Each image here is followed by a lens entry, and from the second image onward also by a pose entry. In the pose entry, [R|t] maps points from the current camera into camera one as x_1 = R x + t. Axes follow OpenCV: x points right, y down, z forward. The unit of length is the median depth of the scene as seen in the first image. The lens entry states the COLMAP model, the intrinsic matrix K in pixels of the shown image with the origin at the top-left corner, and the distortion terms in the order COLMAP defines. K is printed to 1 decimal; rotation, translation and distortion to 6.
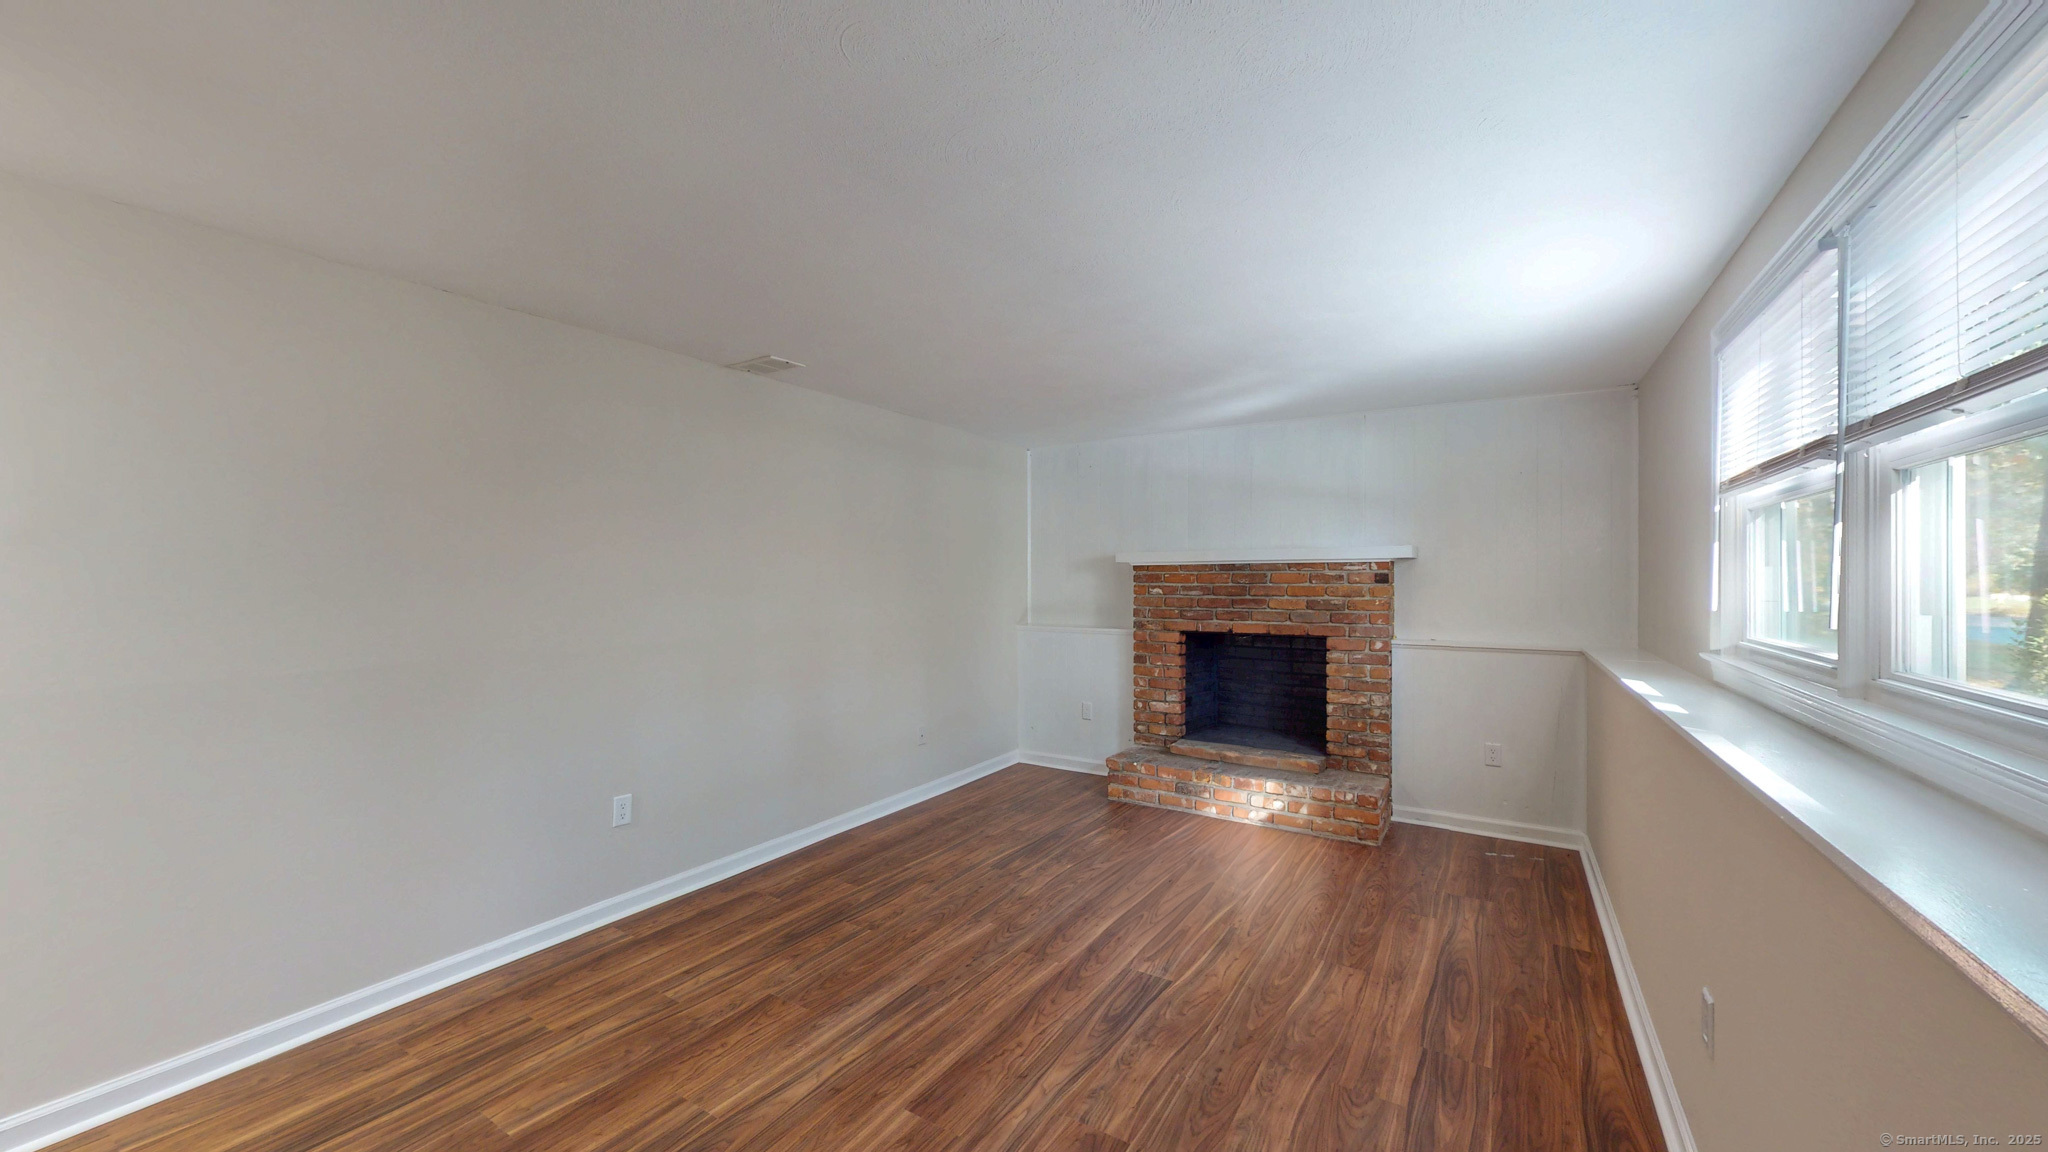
lens RADIAL K [[751.2, 0, 1027.5], [0, 751.2, 579.1], [0, 0, 1]] dist [0.001898, -0.000090]
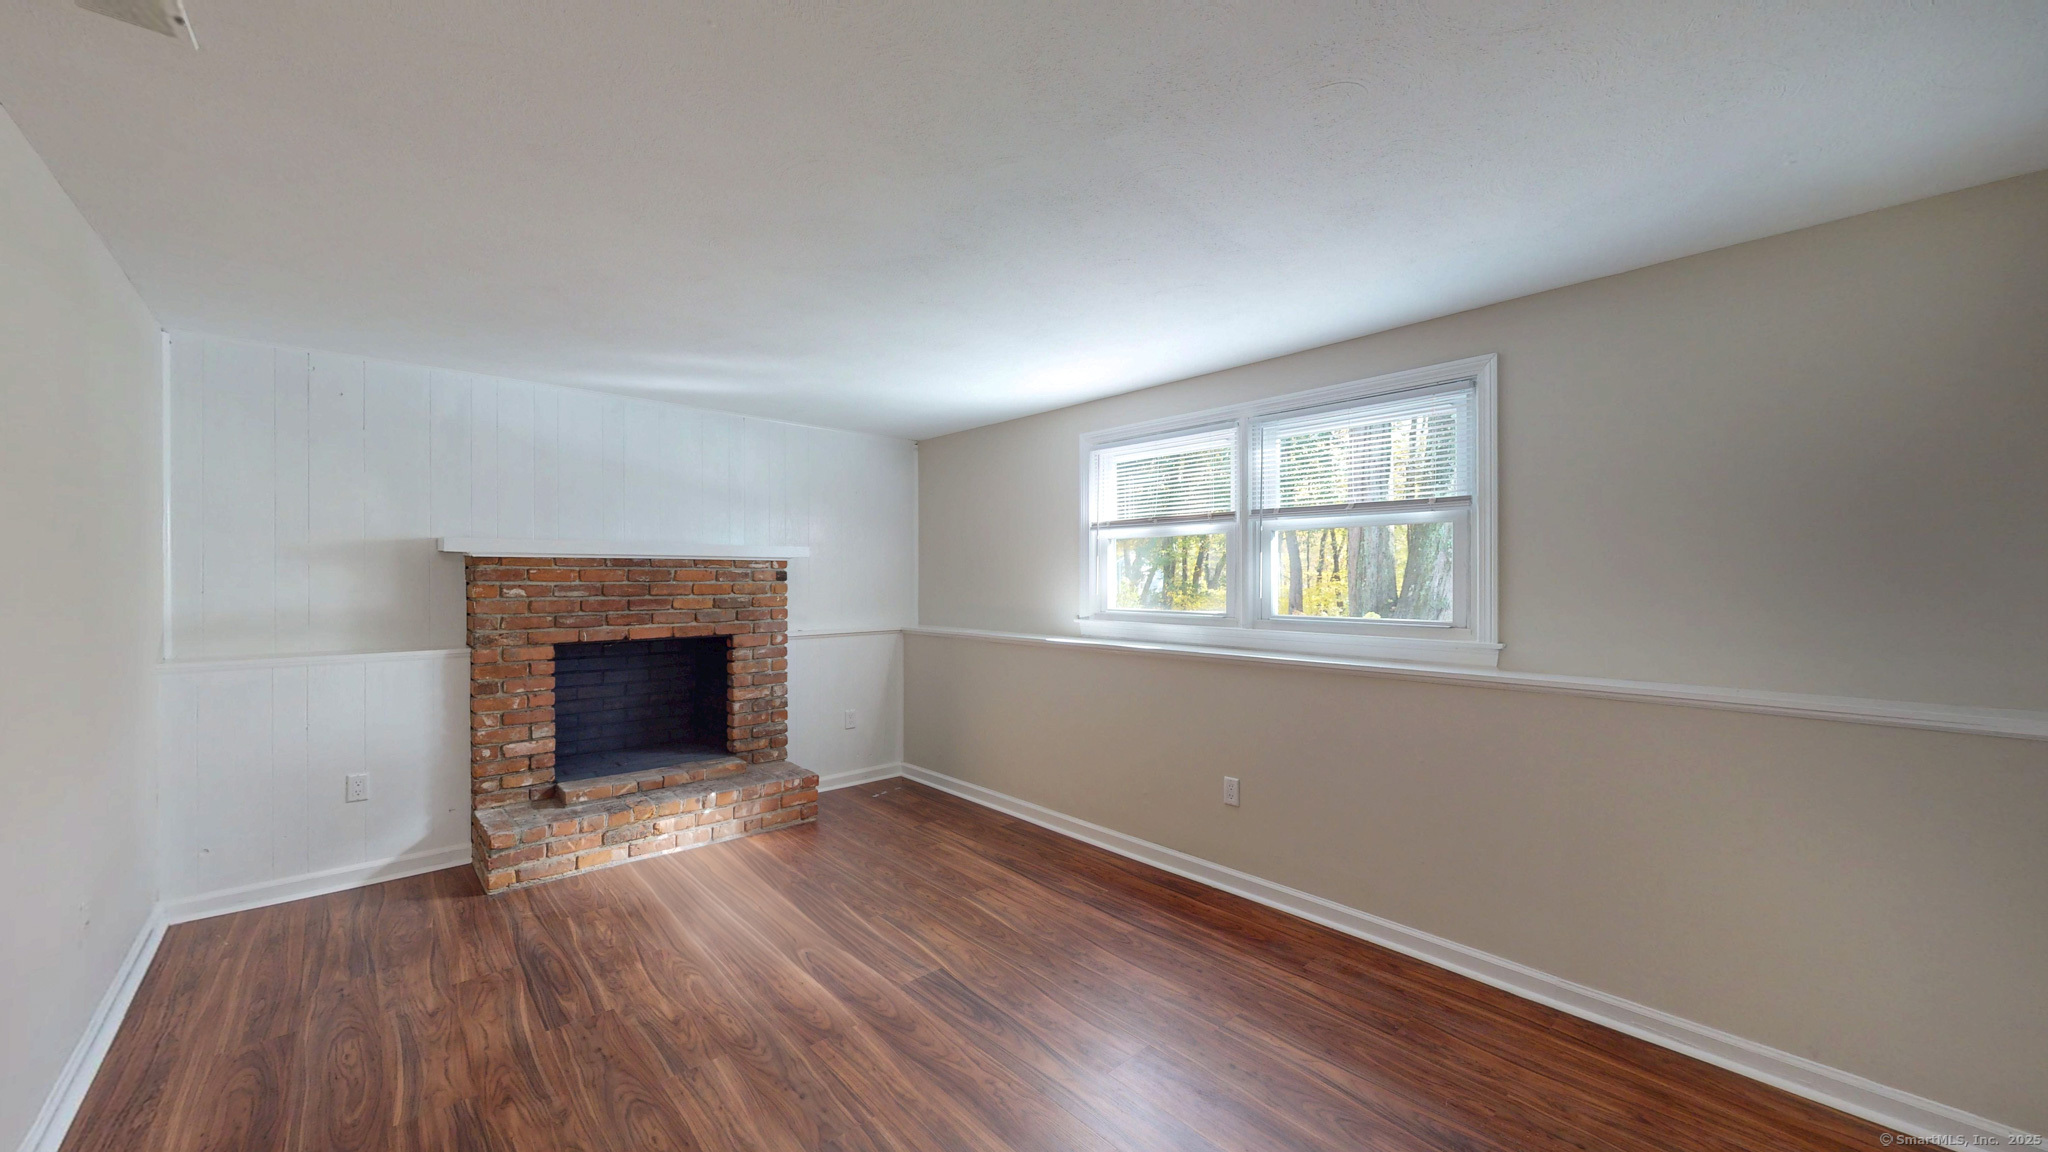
lens RADIAL K [[751.2, 0, 1025.5], [0, 751.2, 578.3], [0, 0, 1]] dist [0.001898, -0.000090]
pose [[0.274219, -0.000775, 0.961667, -0.450435], [-0.000491, 0.999999, 0.000946, 0.001059], [-0.961667, -0.000731, 0.274218, 0.359689]]
